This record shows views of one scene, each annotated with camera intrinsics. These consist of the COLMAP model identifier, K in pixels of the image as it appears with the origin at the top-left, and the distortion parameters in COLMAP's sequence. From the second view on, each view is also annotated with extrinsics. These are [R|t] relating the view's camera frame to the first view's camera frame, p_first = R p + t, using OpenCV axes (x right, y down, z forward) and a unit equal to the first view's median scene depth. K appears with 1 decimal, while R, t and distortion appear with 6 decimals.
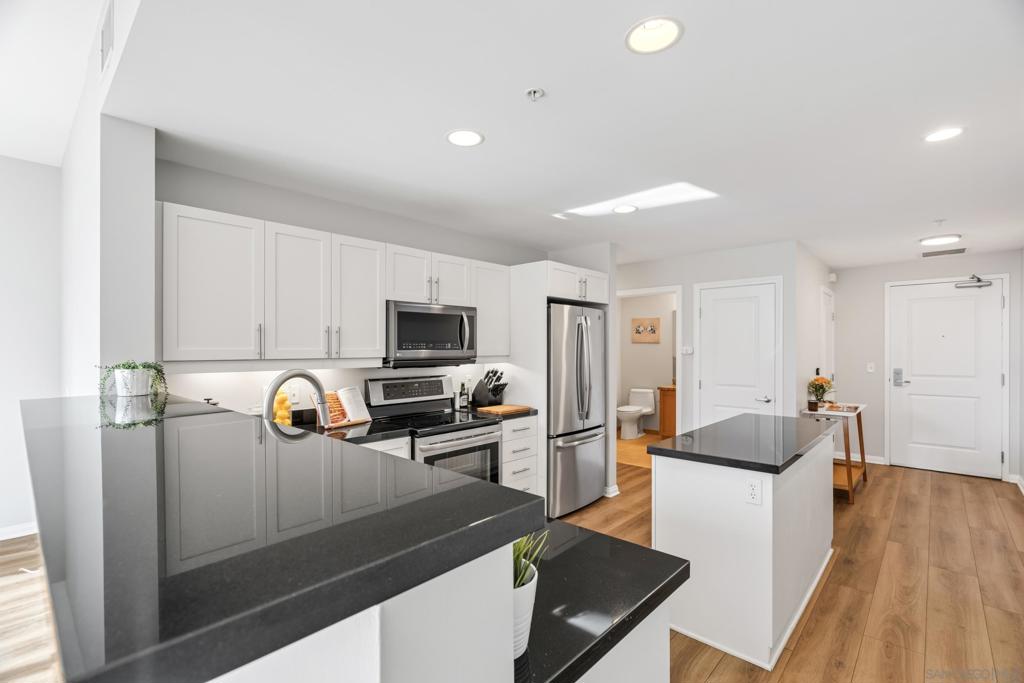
lens RADIAL K [[466.8, 0, 506.8], [0, 466.8, 348.0], [0, 0, 1]] dist [-0.007696, 0.004304]
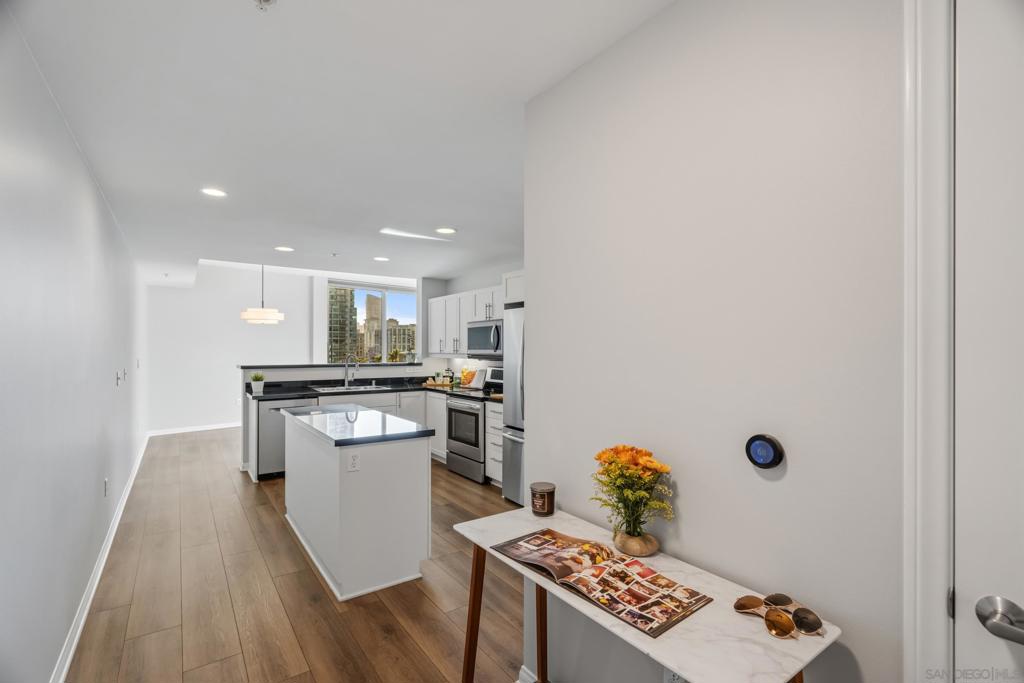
lens RADIAL K [[466.8, 0, 506.5], [0, 466.8, 344.6], [0, 0, 1]] dist [-0.007696, 0.004304]
pose [[-0.208768, -0.009221, -0.977922, 1.143185], [-0.000268, 0.999956, -0.009371, 0.001879], [0.977965, -0.001695, -0.208761, 1.159501]]
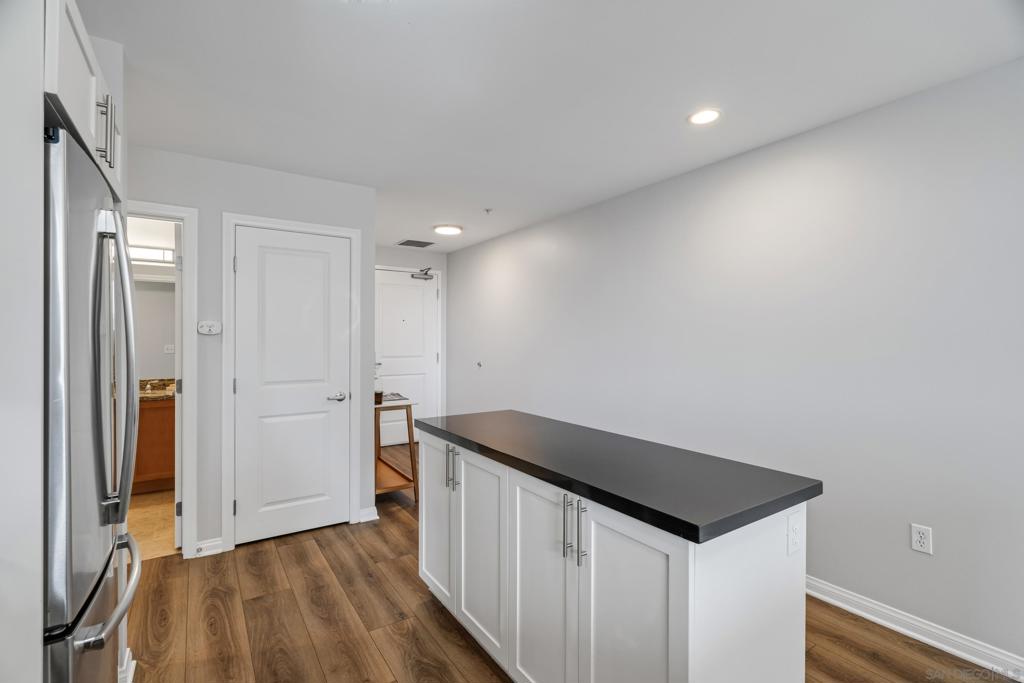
lens RADIAL K [[466.8, 0, 505.8], [0, 466.8, 337.6], [0, 0, 1]] dist [-0.007696, 0.004304]
pose [[0.247357, 0.002188, 0.968922, -0.087764], [-0.010405, 0.999946, 0.000398, 0.016778], [-0.968869, -0.010180, 0.247366, 0.643410]]
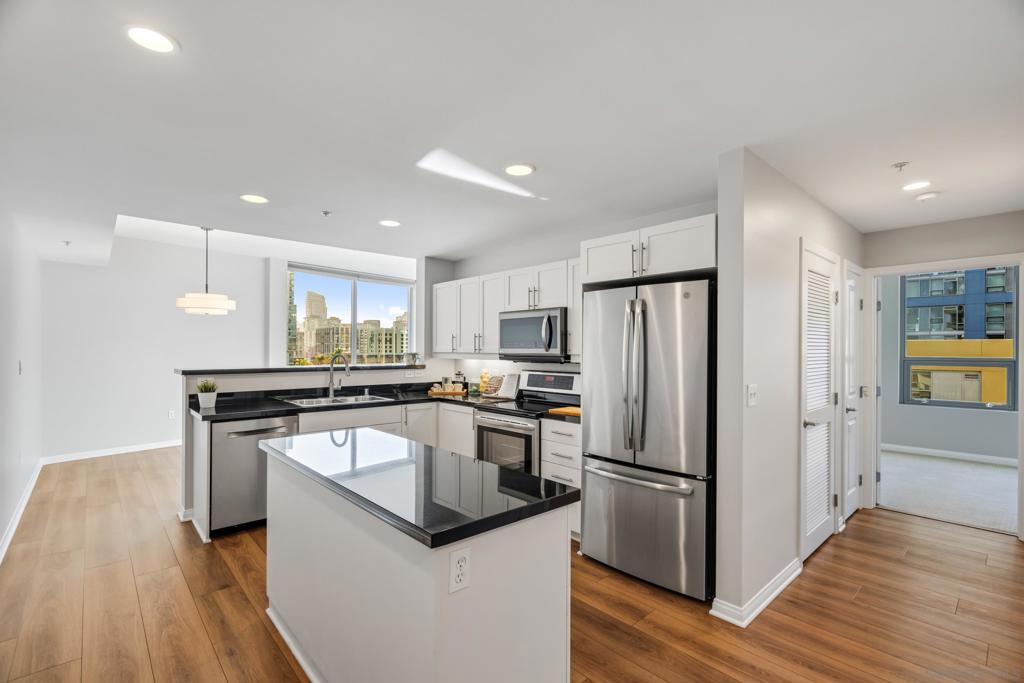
lens RADIAL K [[466.8, 0, 507.7], [0, 466.8, 345.6], [0, 0, 1]] dist [-0.007696, 0.004304]
pose [[-0.092881, -0.007613, -0.995648, 0.866705], [-0.002784, 0.999969, -0.007386, 0.005608], [0.995673, 0.002086, -0.092900, 0.875450]]
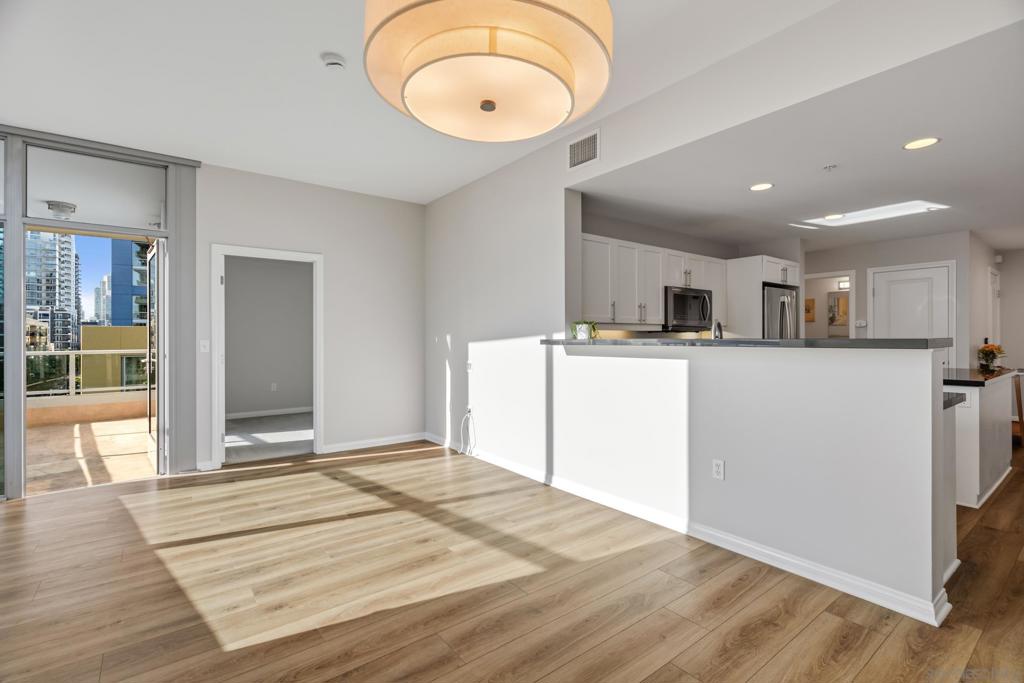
lens RADIAL K [[466.8, 0, 514.2], [0, 466.8, 337.0], [0, 0, 1]] dist [-0.007696, 0.004304]
pose [[0.985523, -0.004281, -0.169489, -0.371194], [0.004501, 0.999989, 0.000911, 0.043611], [0.169483, -0.001661, 0.985532, -0.431035]]
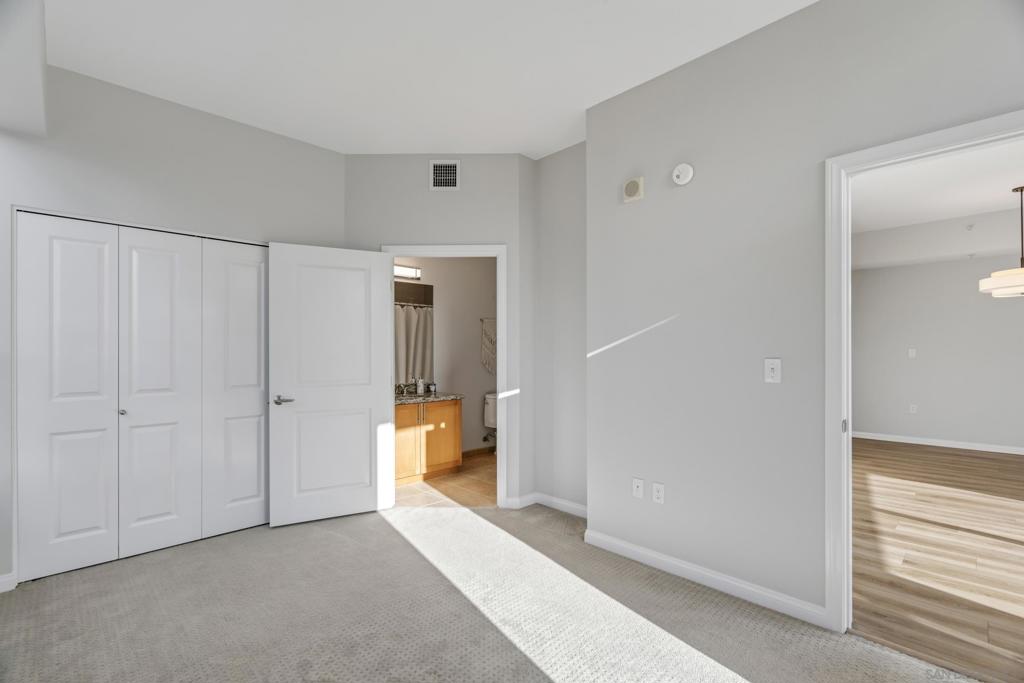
lens RADIAL K [[466.8, 0, 499.7], [0, 466.8, 350.9], [0, 0, 1]] dist [-0.007696, 0.004304]
pose [[0.071392, -0.000923, 0.997448, -1.614289], [0.002734, 0.999996, 0.000729, 0.032030], [-0.997445, 0.002675, 0.071394, 0.996472]]
